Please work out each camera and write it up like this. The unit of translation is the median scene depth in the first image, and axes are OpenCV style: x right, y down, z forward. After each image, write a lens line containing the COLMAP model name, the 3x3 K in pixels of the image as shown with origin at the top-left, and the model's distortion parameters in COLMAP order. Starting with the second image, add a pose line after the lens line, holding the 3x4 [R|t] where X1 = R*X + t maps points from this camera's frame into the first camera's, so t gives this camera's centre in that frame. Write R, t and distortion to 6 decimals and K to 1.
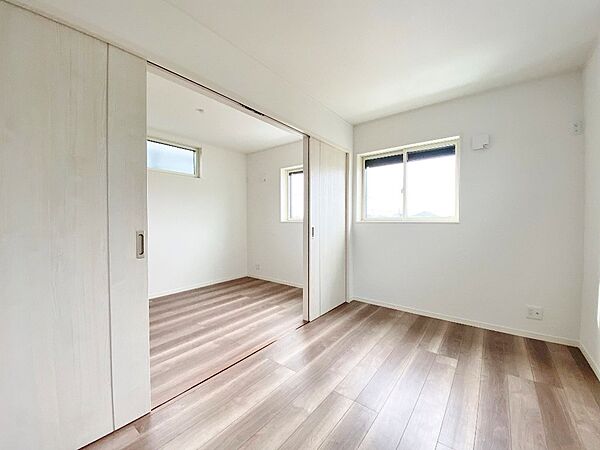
lens RADIAL K [[245.1, 0, 298.6], [0, 245.1, 222.9], [0, 0, 1]] dist [-0.011895, -0.005205]
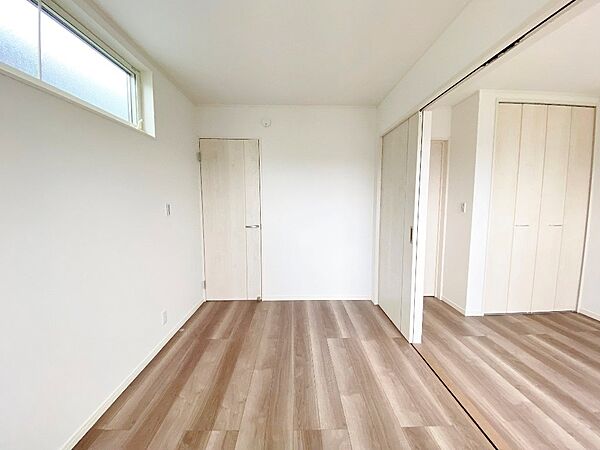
lens RADIAL K [[245.1, 0, 301.9], [0, 245.1, 221.8], [0, 0, 1]] dist [-0.011895, -0.005205]
pose [[-0.763752, 0.049778, -0.643587, 0.597153], [-0.020669, 0.994625, 0.101457, -0.084632], [0.645178, 0.090790, -0.758618, 1.147120]]
